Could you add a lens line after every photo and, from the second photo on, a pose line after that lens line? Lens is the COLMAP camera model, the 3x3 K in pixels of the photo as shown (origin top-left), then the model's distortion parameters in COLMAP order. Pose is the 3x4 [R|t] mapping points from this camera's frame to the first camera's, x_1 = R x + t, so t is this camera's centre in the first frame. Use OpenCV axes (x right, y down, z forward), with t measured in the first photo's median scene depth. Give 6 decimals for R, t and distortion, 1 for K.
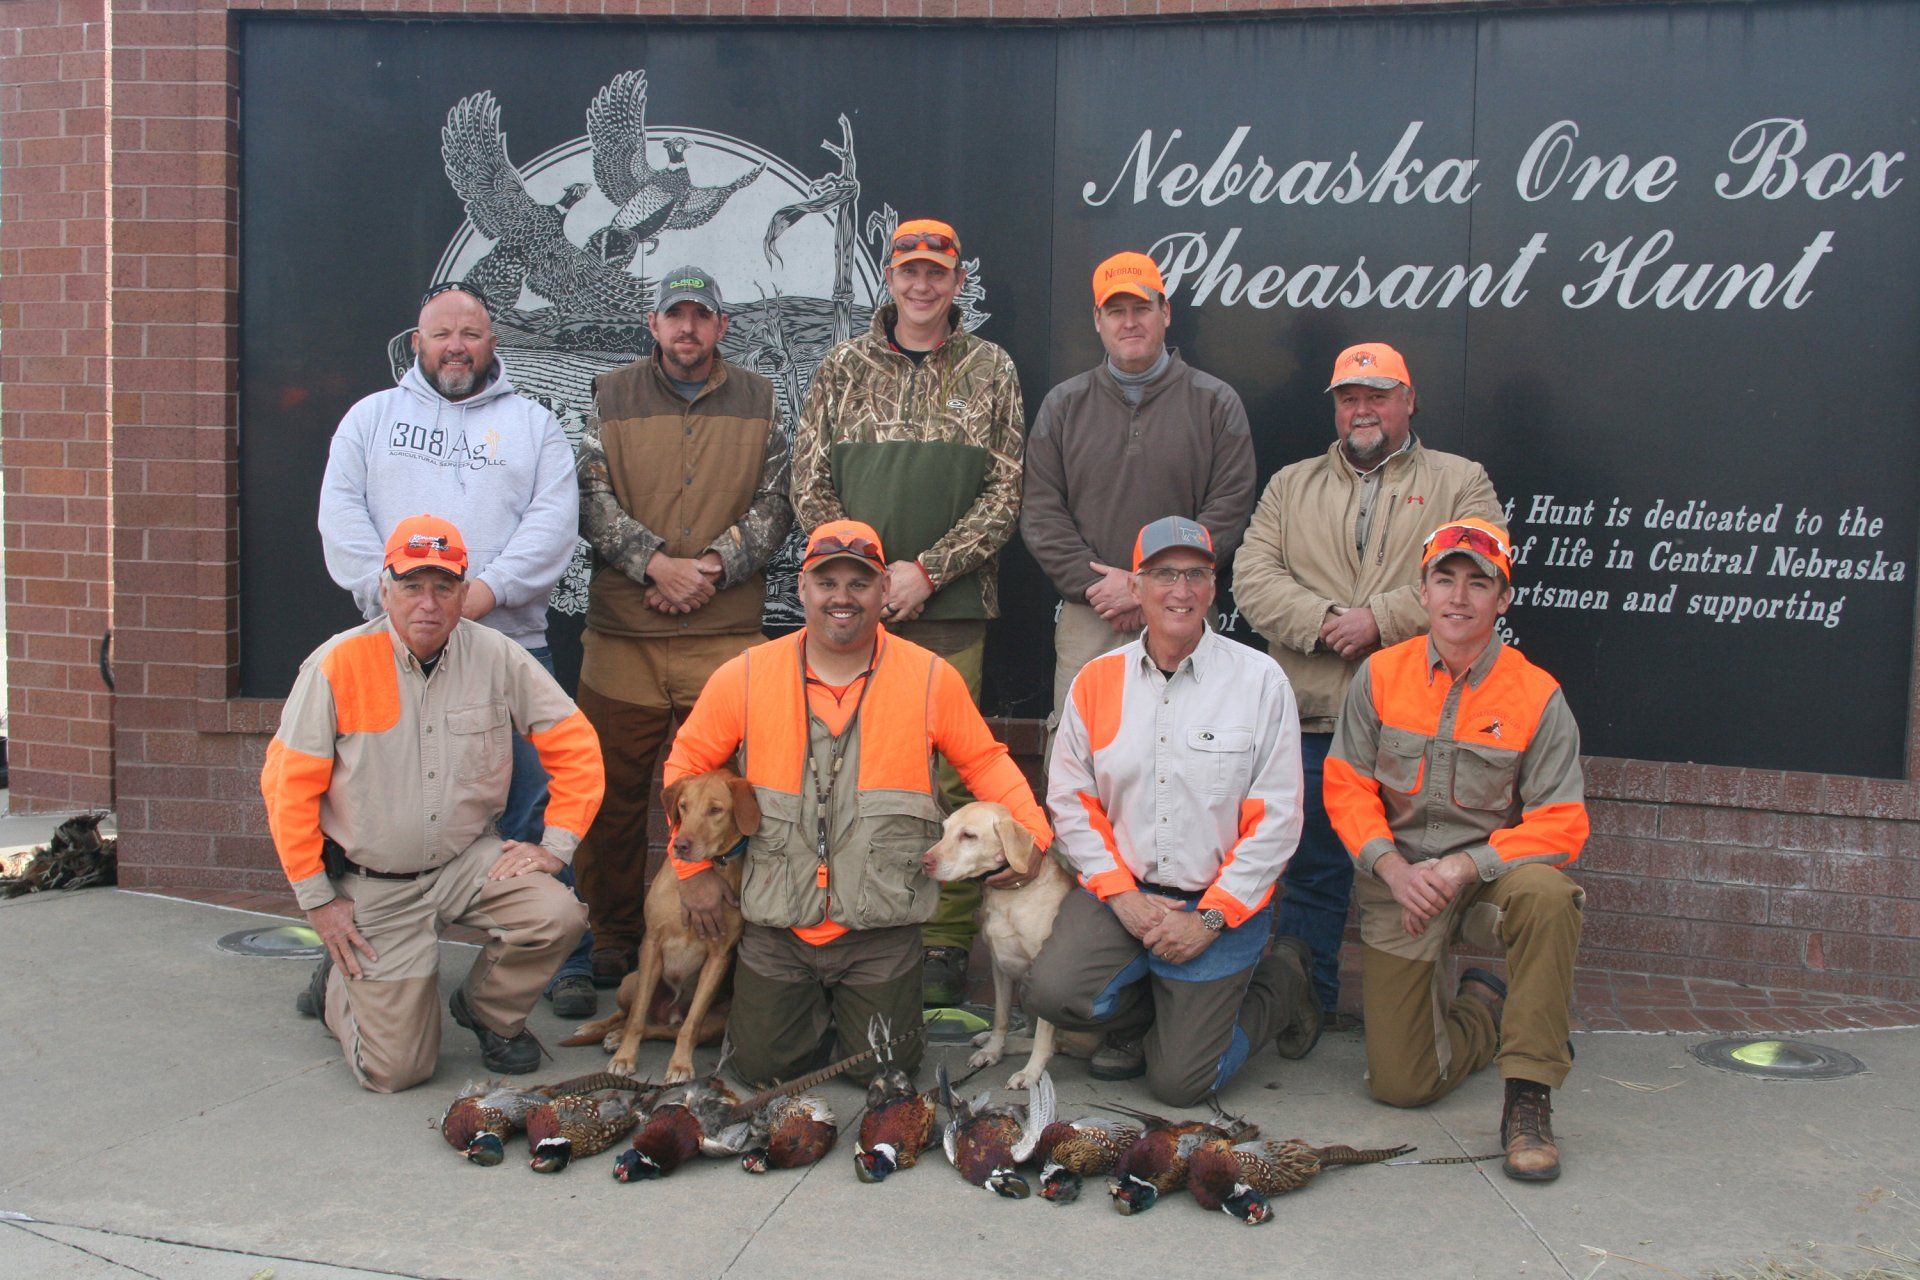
lens RADIAL K [[2512.6, 0, 929.5], [0, 2512.6, 684.9], [0, 0, 1]] dist [-0.081845, 0.000000]
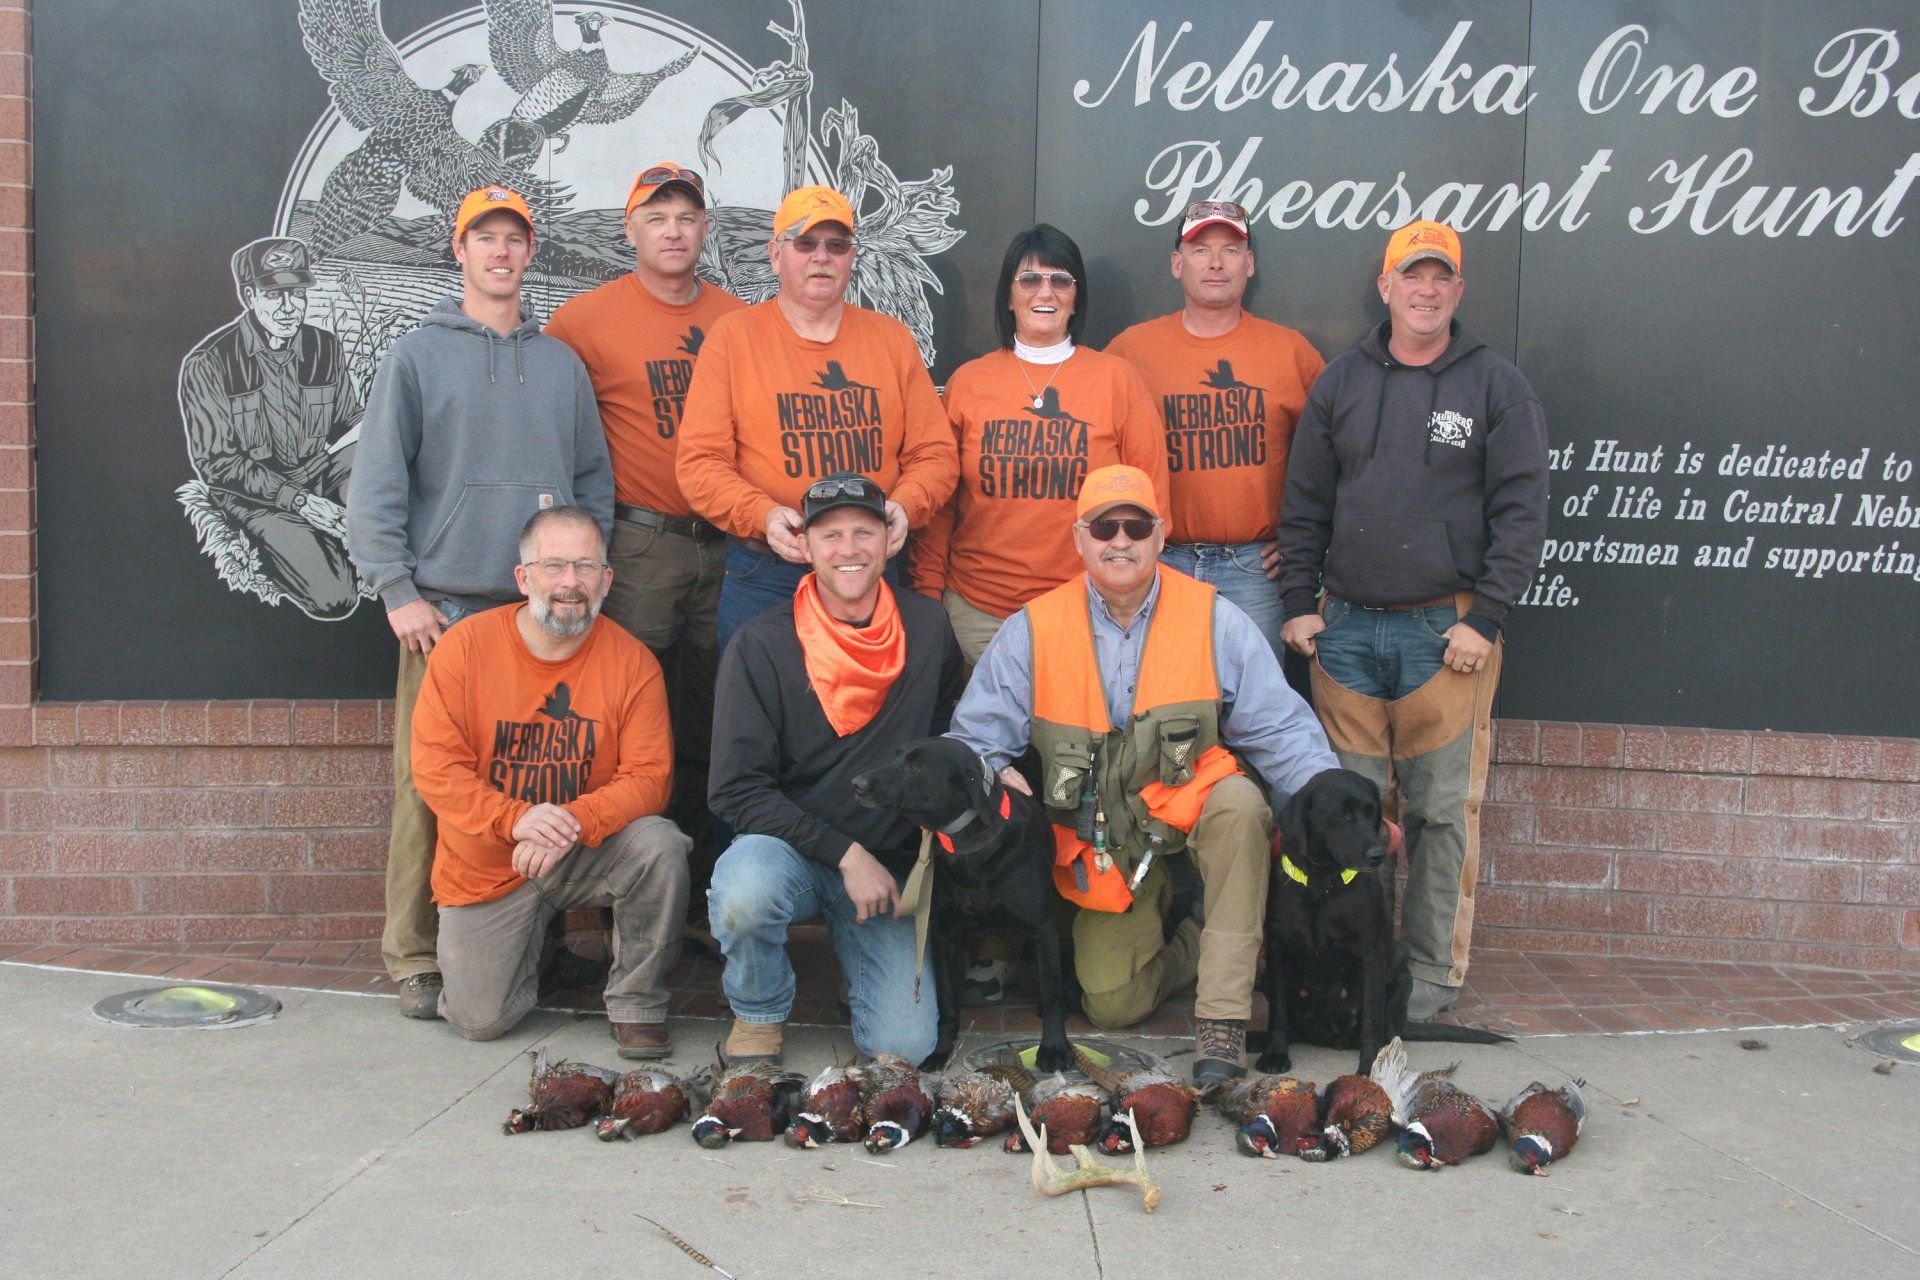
lens RADIAL K [[2796.9, 0, 978.5], [0, 2796.9, 686.7], [0, 0, 1]] dist [-0.036785, 0.000000]
pose [[0.968113, -0.026269, 0.249131, -0.220395], [0.022350, 0.999578, 0.018544, -0.009870], [-0.249513, -0.012385, 0.968292, 0.072018]]
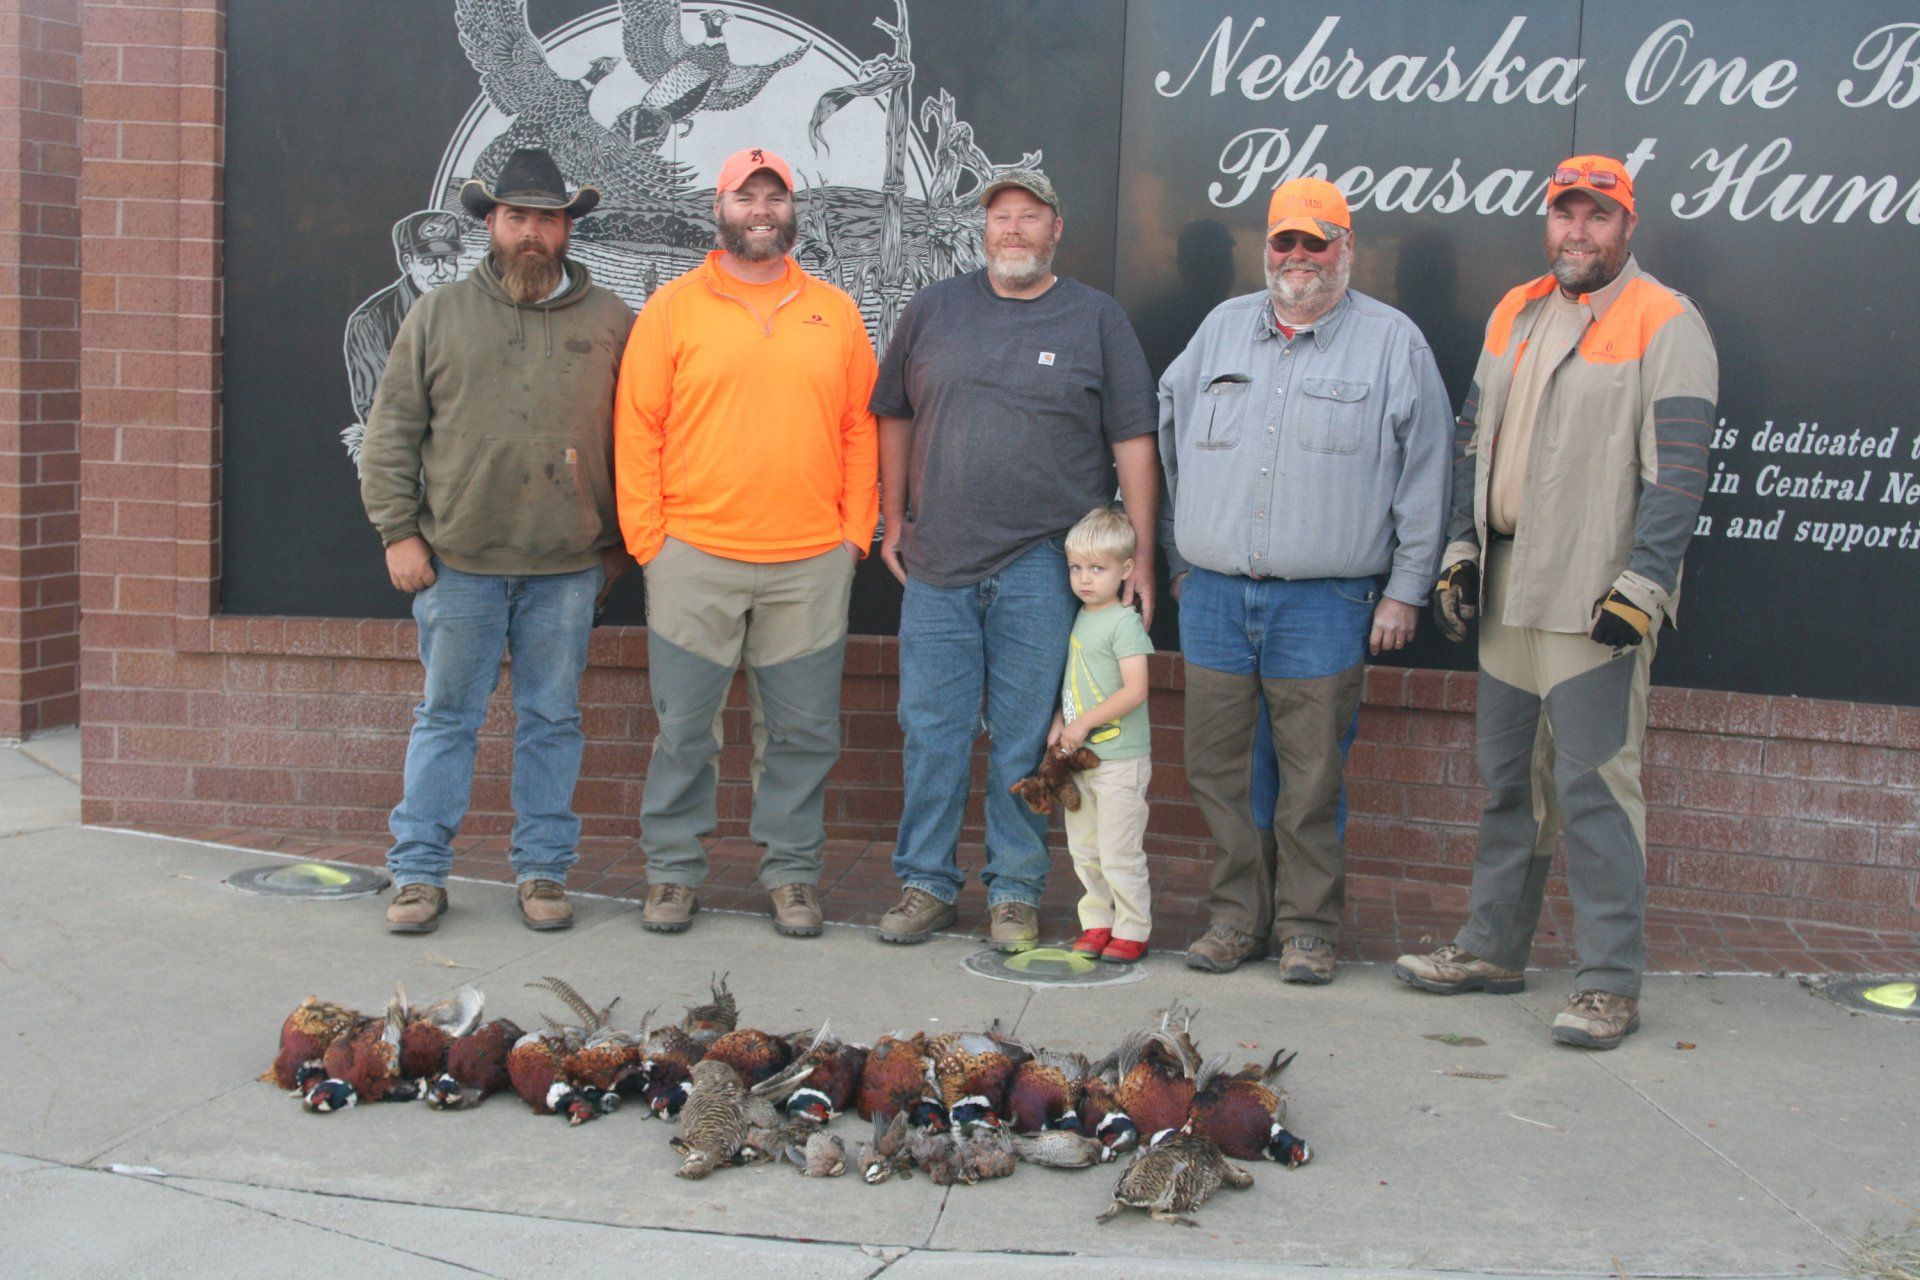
lens RADIAL K [[2796.9, 0, 951.6], [0, 2796.9, 691.4], [0, 0, 1]] dist [-0.036785, 0.000000]
pose [[0.995949, 0.007079, 0.089639, -0.108226], [-0.009594, 0.999571, 0.027656, 0.002617], [-0.089405, -0.028404, 0.995590, -0.037954]]
